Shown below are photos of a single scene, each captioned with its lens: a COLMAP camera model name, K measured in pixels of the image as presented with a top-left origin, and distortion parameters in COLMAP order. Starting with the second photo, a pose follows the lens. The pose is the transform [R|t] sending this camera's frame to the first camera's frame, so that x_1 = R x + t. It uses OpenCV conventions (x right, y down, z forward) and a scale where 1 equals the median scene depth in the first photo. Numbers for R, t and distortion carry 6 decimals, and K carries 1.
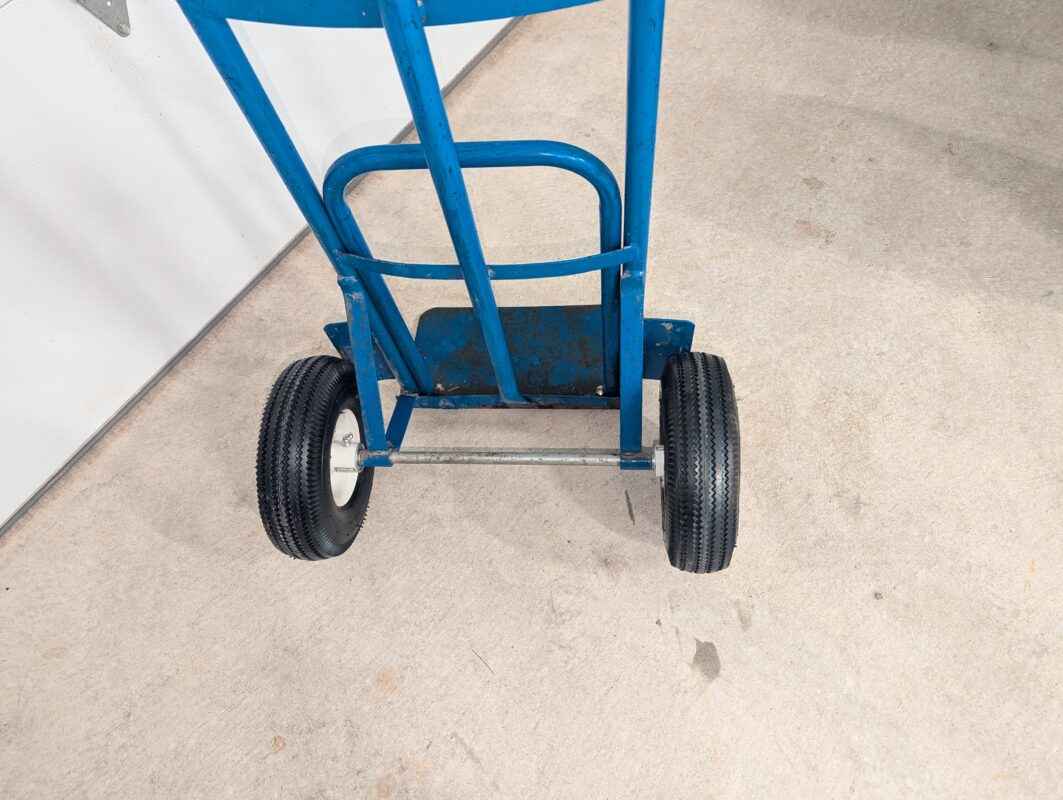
lens RADIAL K [[749.2, 0, 526.2], [0, 749.2, 396.4], [0, 0, 1]] dist [0.051941, -0.045493]
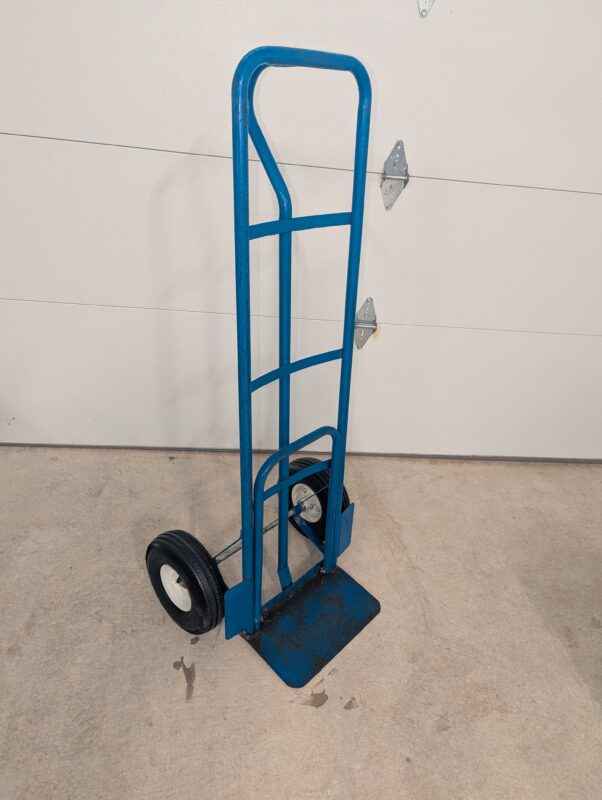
lens RADIAL K [[563.9, 0, 301.0], [0, 563.9, 400.0], [0, 0, 1]] dist [0.051941, -0.045493]
pose [[0.603774, 0.554910, -0.572304, 0.510009], [-0.752336, 0.634002, -0.178973, 0.132329], [0.263528, 0.538624, 0.800273, -0.485500]]
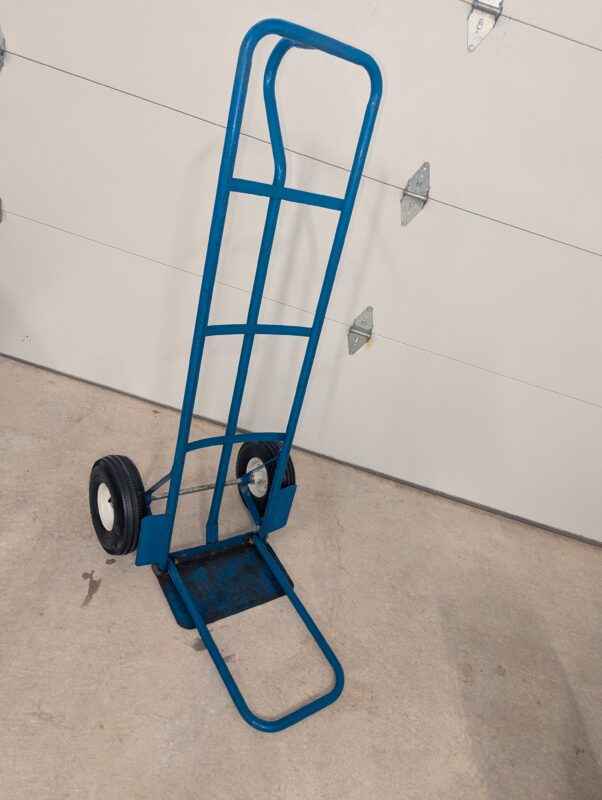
lens RADIAL K [[565.1, 0, 293.0], [0, 565.1, 404.8], [0, 0, 1]] dist [0.053675, -0.045501]
pose [[0.386532, 0.653852, -0.650439, 0.741944], [-0.905533, 0.402832, -0.133179, 0.061896], [0.174938, 0.640472, 0.747791, -0.412634]]
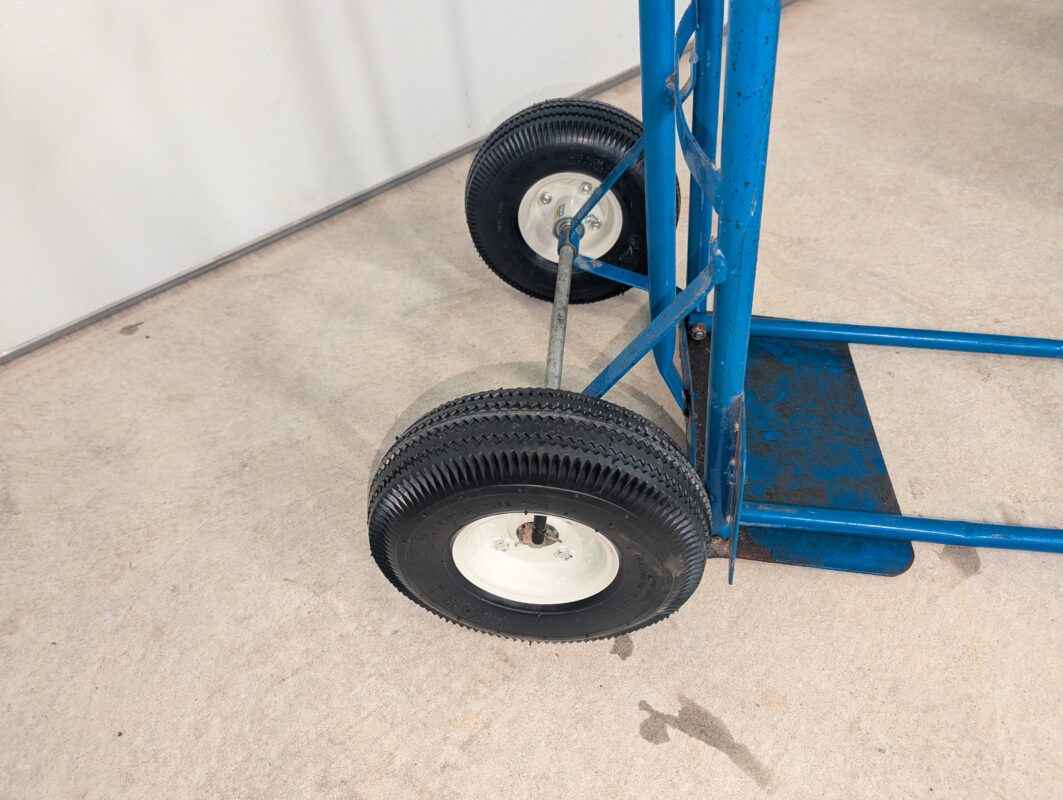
lens RADIAL K [[749.2, 0, 526.2], [0, 749.2, 396.4], [0, 0, 1]] dist [0.051941, -0.045493]
pose [[0.968817, 0.223646, -0.106660, -0.121664], [-0.240825, 0.951180, -0.193026, 0.373763], [0.058283, 0.212693, 0.975379, 0.145542]]
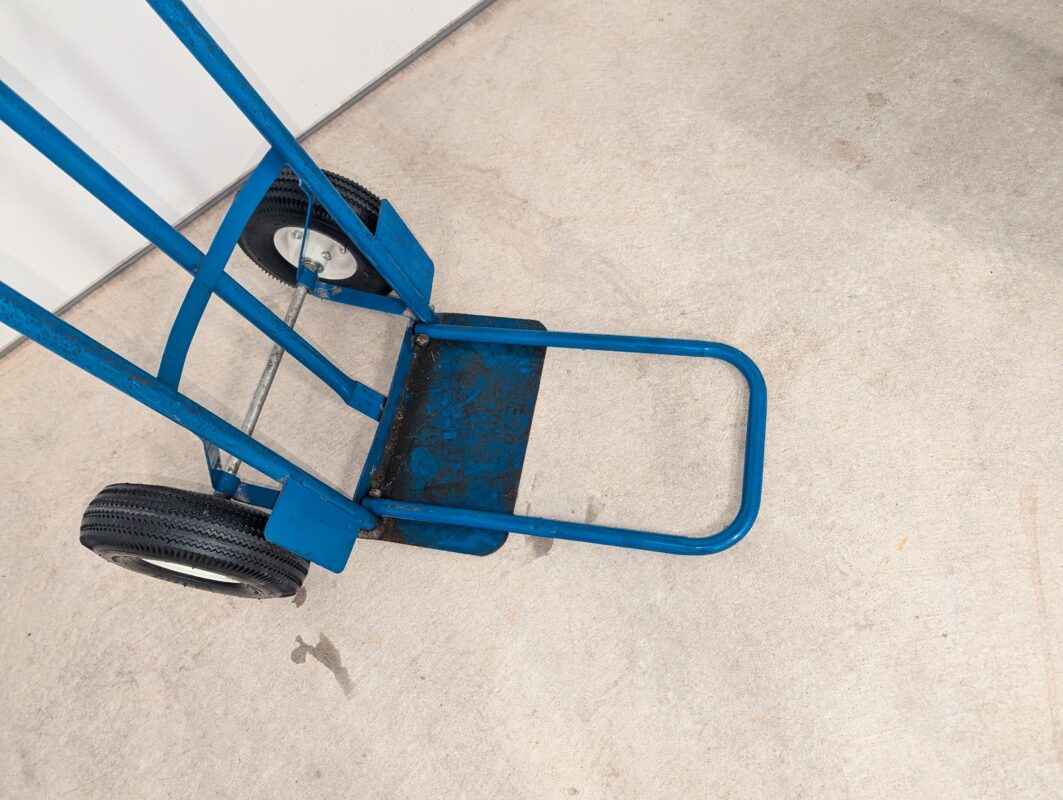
lens RADIAL K [[750.9, 0, 523.1], [0, 750.9, 399.9], [0, 0, 1]] dist [0.053675, -0.045501]
pose [[0.934245, 0.235278, -0.268013, 0.370671], [-0.200273, 0.967940, 0.151599, 0.005631], [0.295089, -0.087955, 0.951413, 0.004612]]
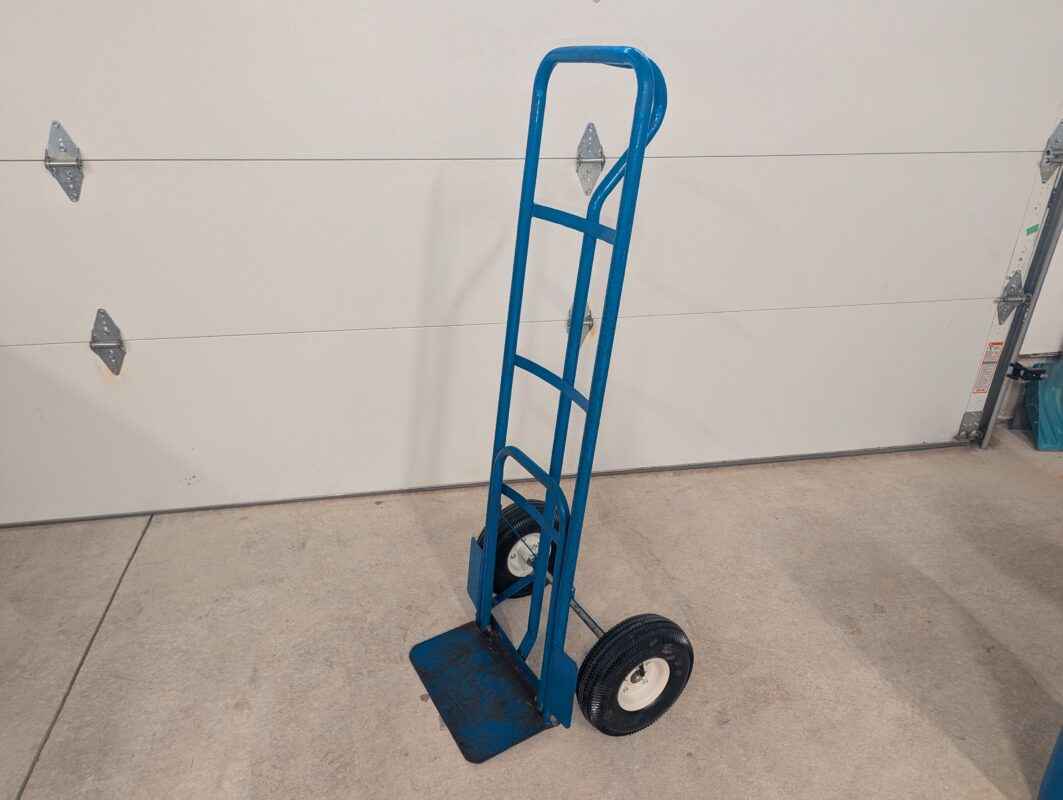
lens RADIAL K [[750.9, 0, 523.1], [0, 750.9, 399.9], [0, 0, 1]] dist [0.053675, -0.045501]
pose [[0.681123, 0.409759, -0.606769, 0.749544], [-0.663381, 0.696074, -0.274604, 0.349846], [0.309835, 0.589558, 0.745938, -0.645135]]
